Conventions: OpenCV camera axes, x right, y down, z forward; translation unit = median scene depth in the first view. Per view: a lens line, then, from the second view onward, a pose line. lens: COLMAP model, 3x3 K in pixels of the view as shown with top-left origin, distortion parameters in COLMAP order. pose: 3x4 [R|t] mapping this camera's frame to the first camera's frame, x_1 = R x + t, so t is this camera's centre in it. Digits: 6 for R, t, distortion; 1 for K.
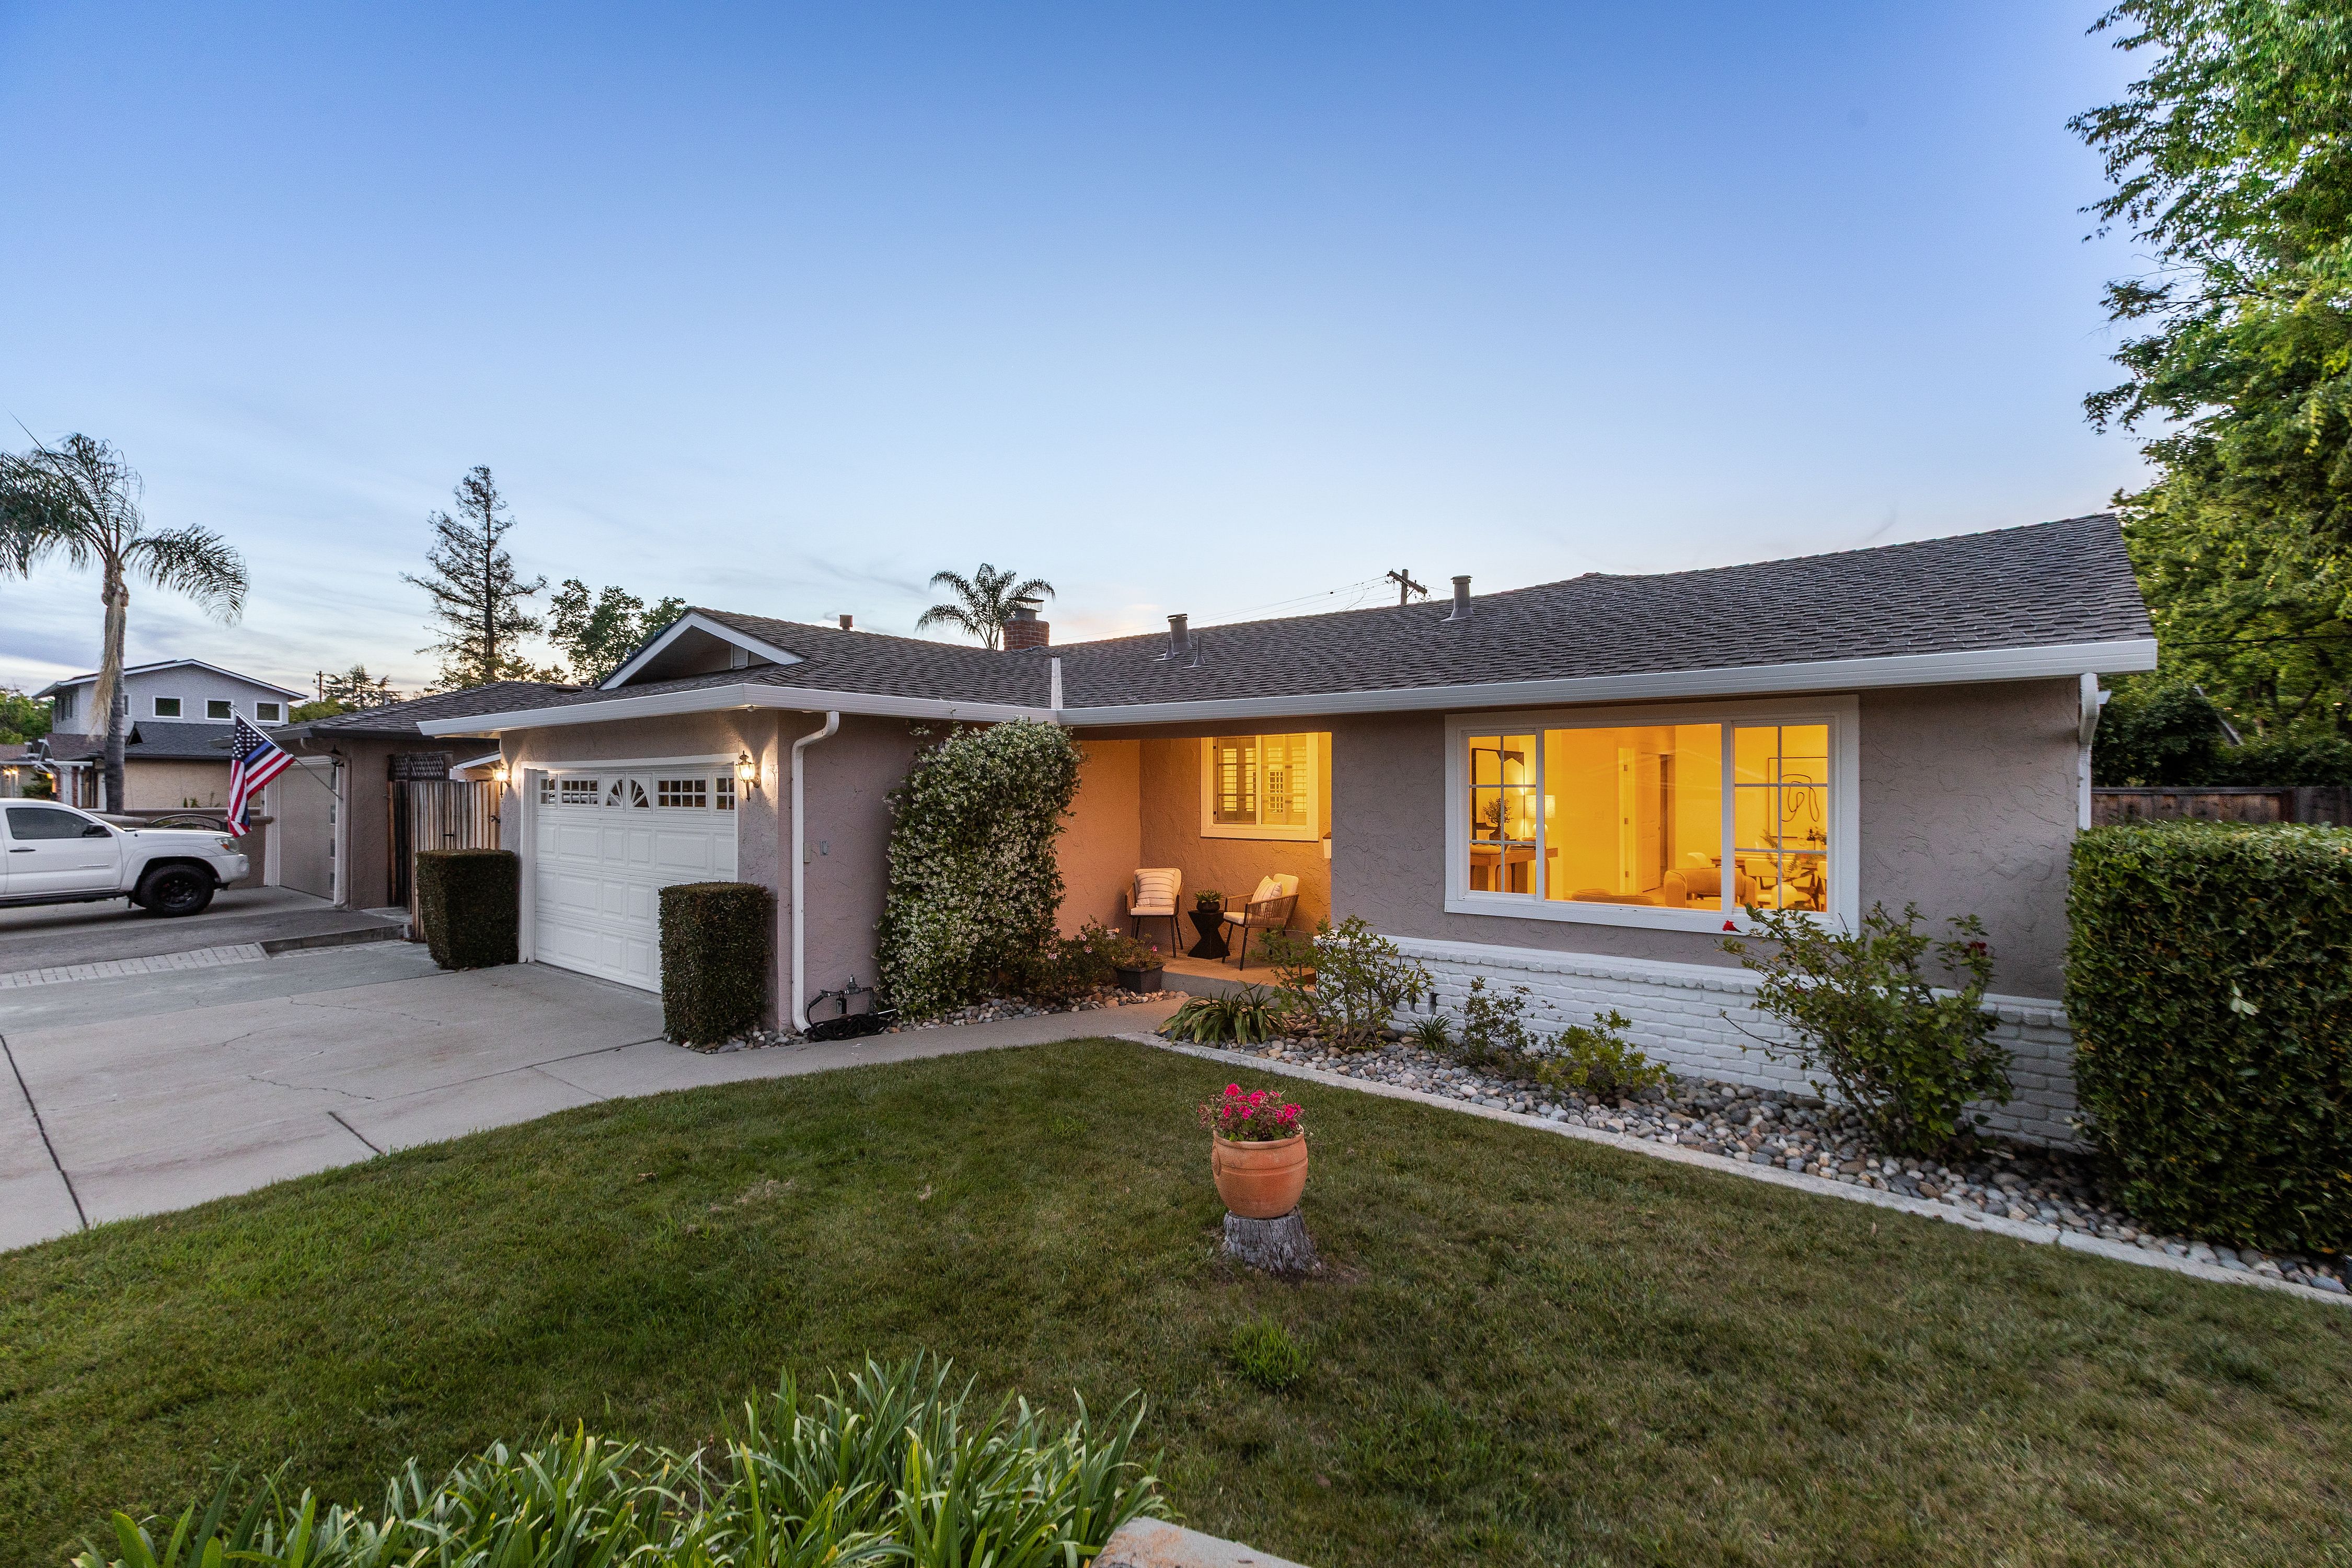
lens RADIAL K [[1049.2, 0, 1176.7], [0, 1049.2, 797.9], [0, 0, 1]] dist [0.007174, -0.001528]
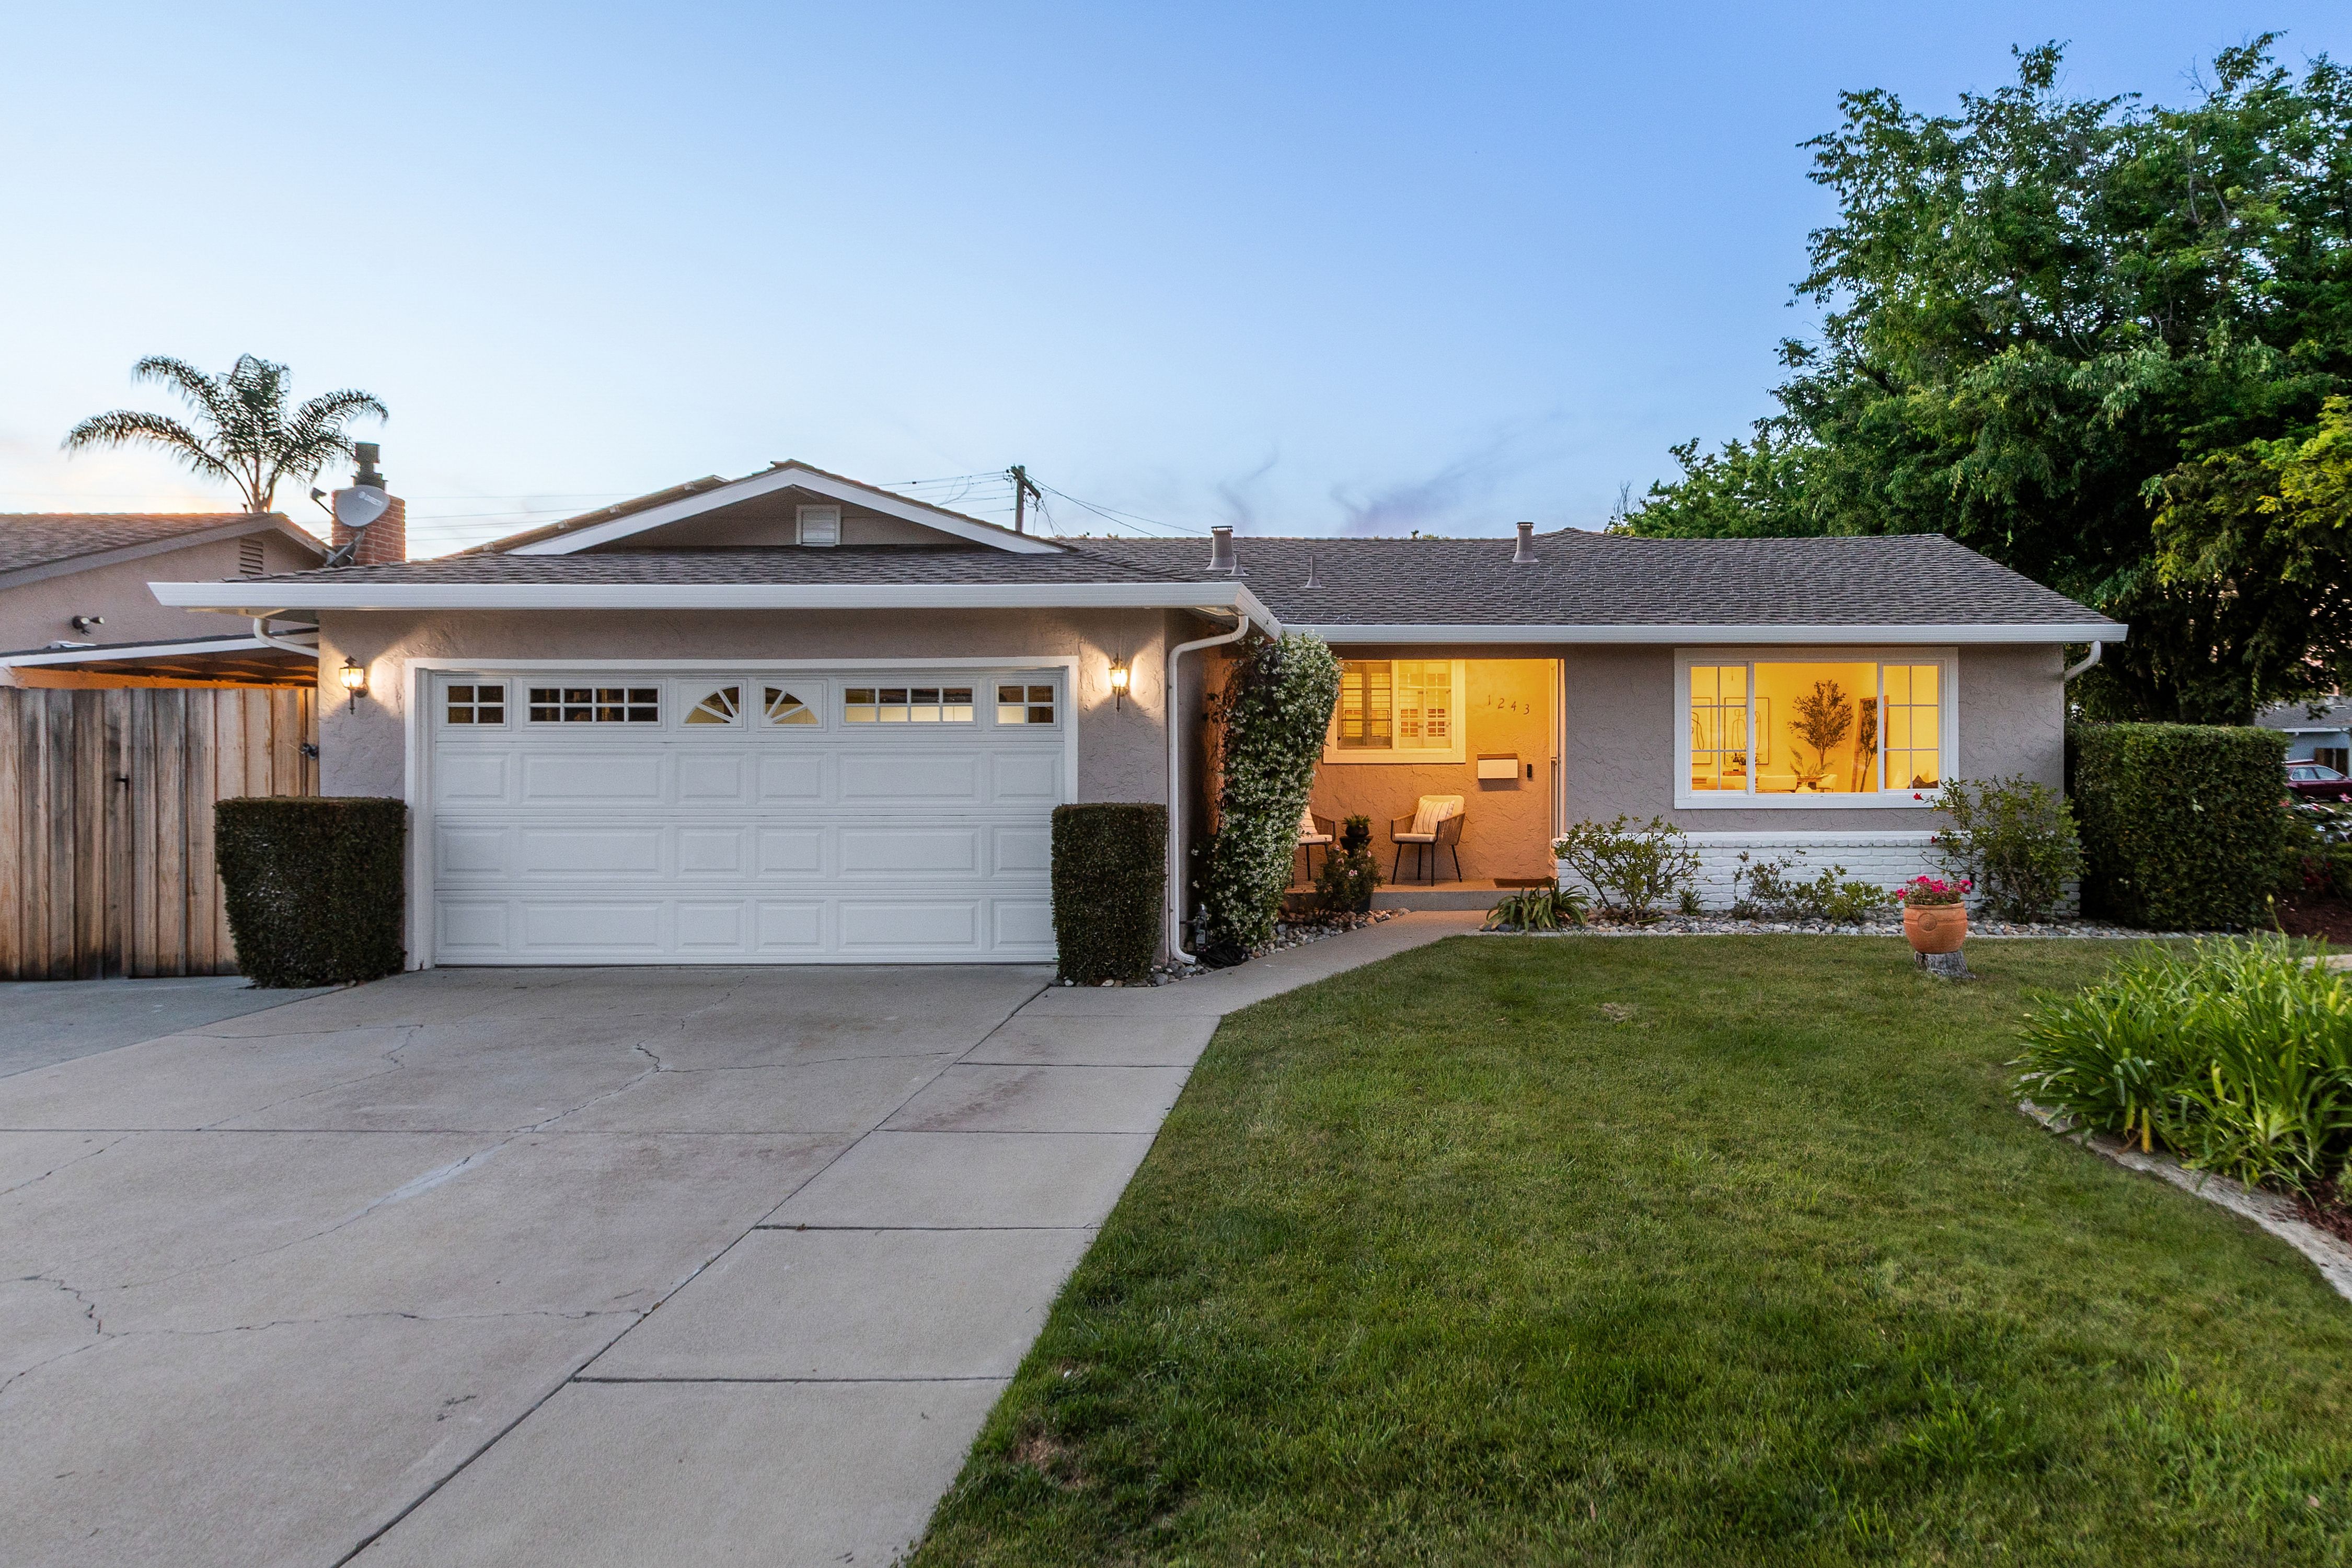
lens RADIAL K [[1664.0, 0, 1172.3], [0, 1664.0, 771.1], [0, 0, 1]] dist [-0.005070, -0.001438]
pose [[0.767949, -0.000967, 0.640510, -1.114238], [0.008945, 0.999918, -0.009216, 0.059774], [-0.640448, 0.012807, 0.767895, -0.086379]]
